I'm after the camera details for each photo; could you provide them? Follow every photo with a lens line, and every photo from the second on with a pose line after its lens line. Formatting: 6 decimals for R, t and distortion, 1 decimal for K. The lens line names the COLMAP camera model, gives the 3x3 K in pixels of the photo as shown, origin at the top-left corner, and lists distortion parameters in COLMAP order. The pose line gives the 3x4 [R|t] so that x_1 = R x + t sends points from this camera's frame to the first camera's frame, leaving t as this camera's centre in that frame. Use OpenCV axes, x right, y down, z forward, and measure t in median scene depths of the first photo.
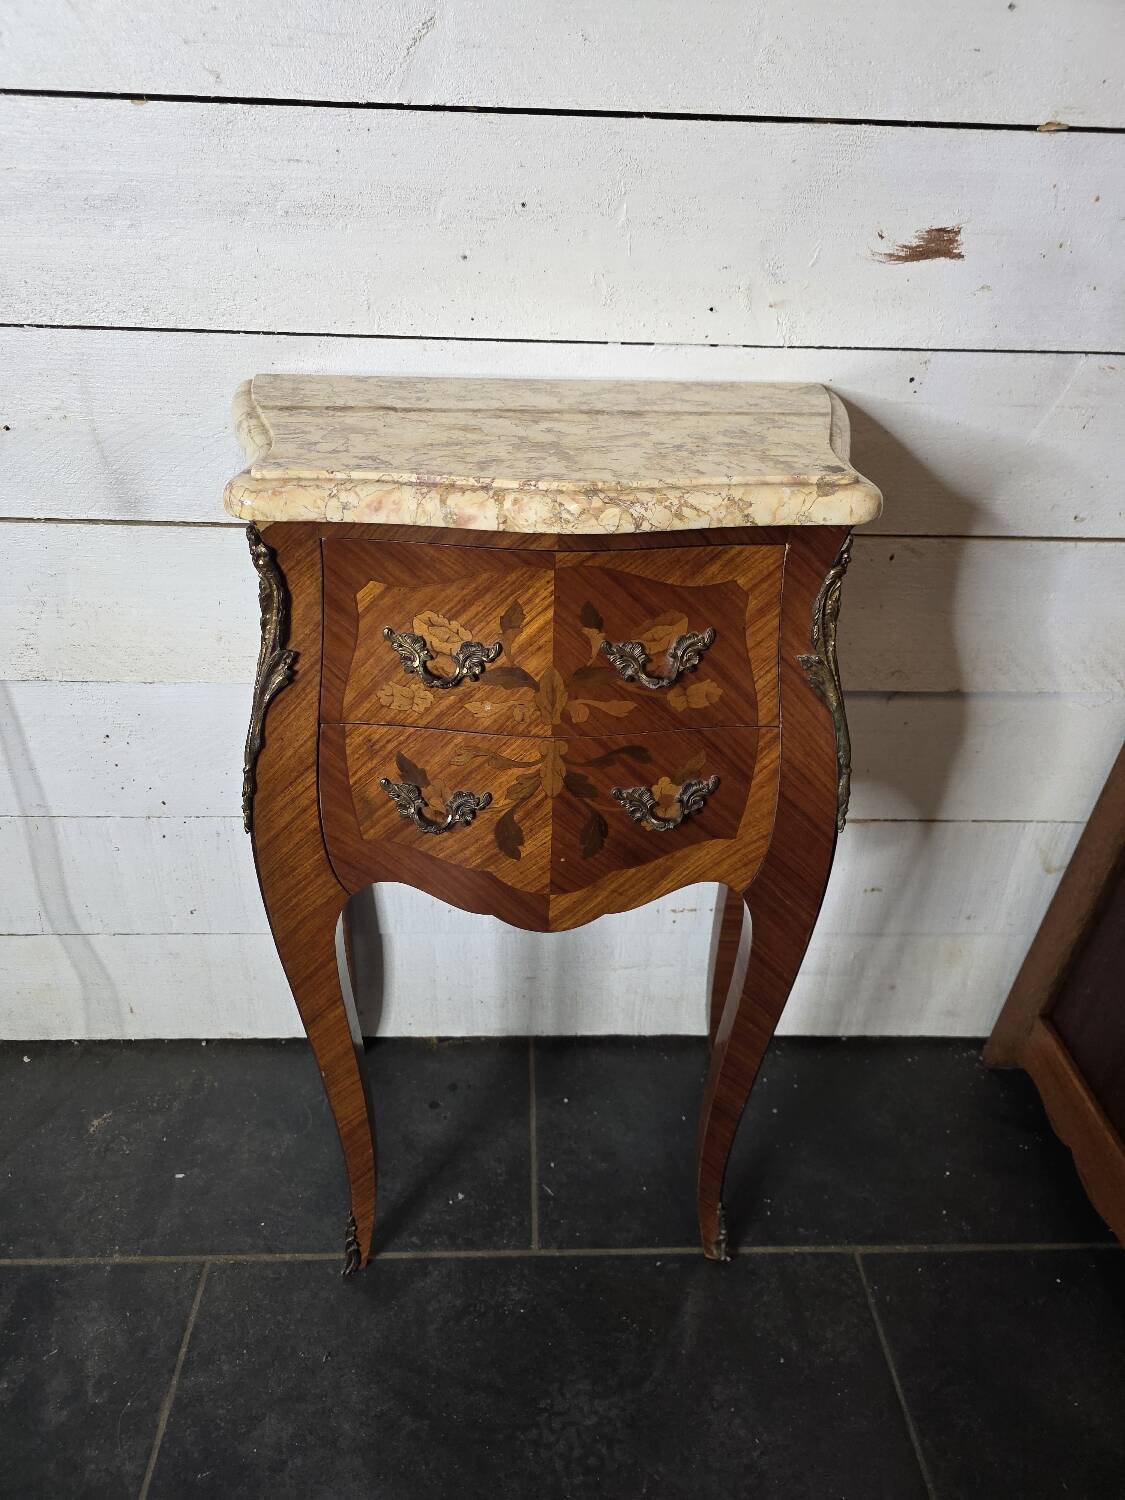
lens RADIAL K [[1095.9, 0, 546.8], [0, 1095.9, 770.7], [0, 0, 1]] dist [0.056250, -0.058805]
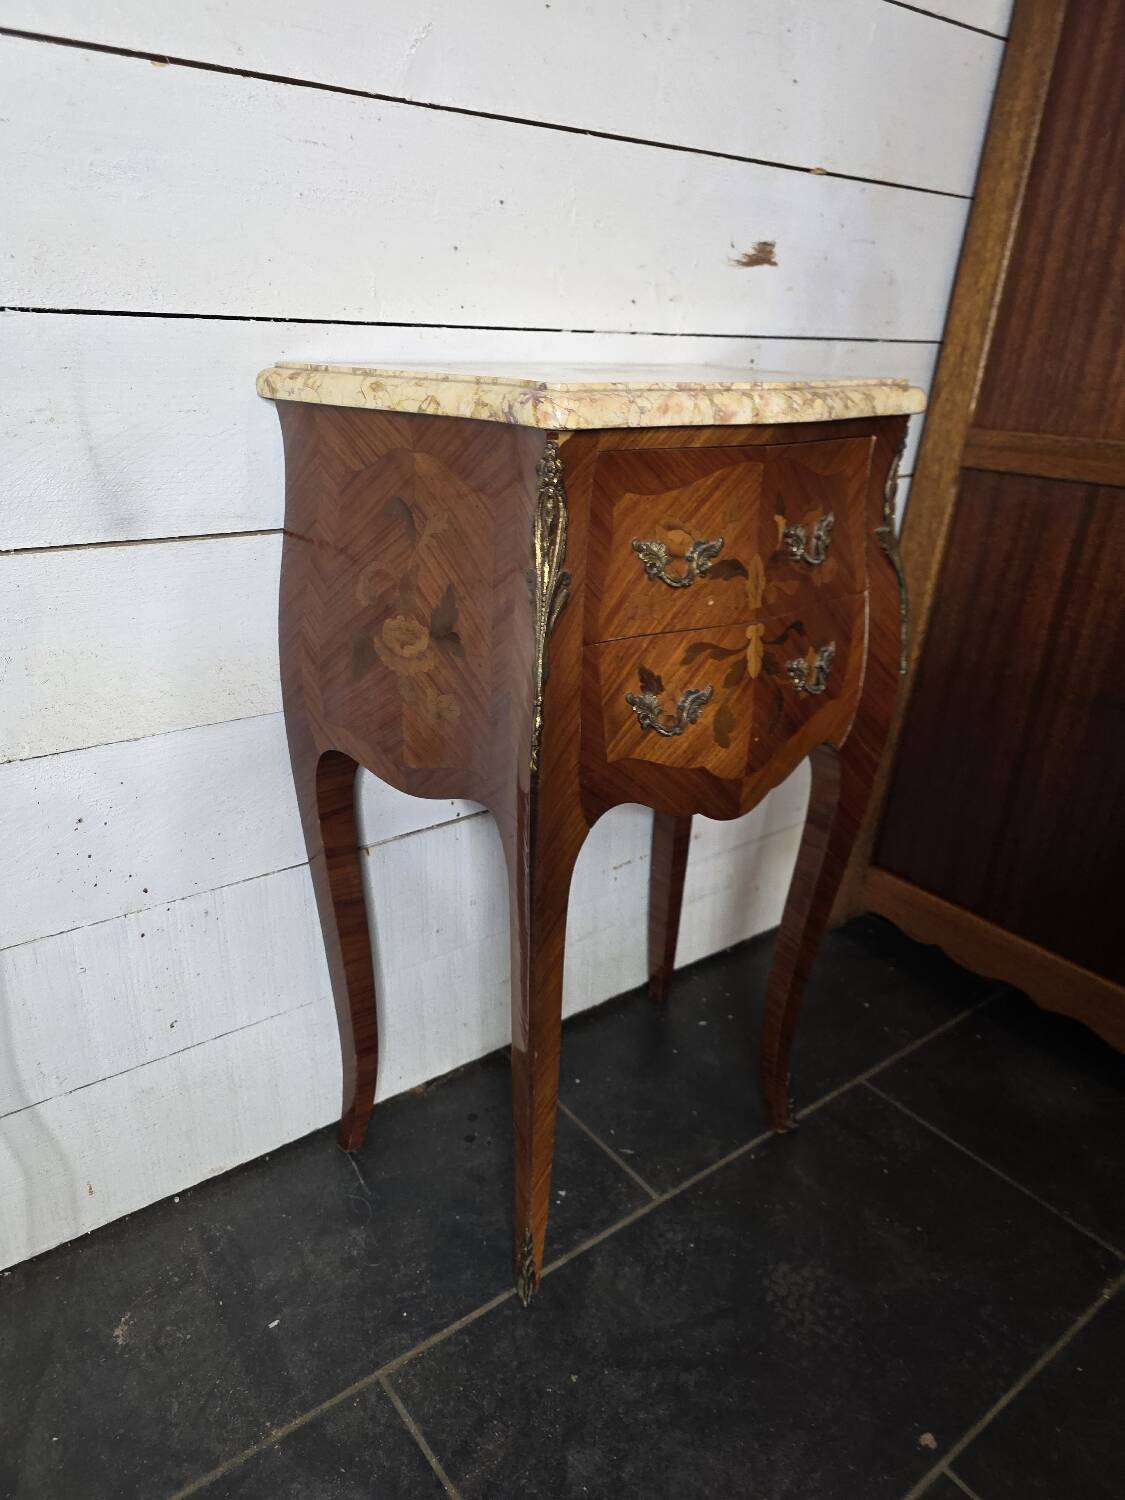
lens RADIAL K [[1094.3, 0, 584.8], [0, 1094.3, 771.8], [0, 0, 1]] dist [0.040231, -0.036847]
pose [[0.796429, -0.226953, 0.560529, -0.765789], [0.293916, 0.955335, -0.030806, 0.096862], [-0.528501, 0.189284, 0.827562, 0.170788]]
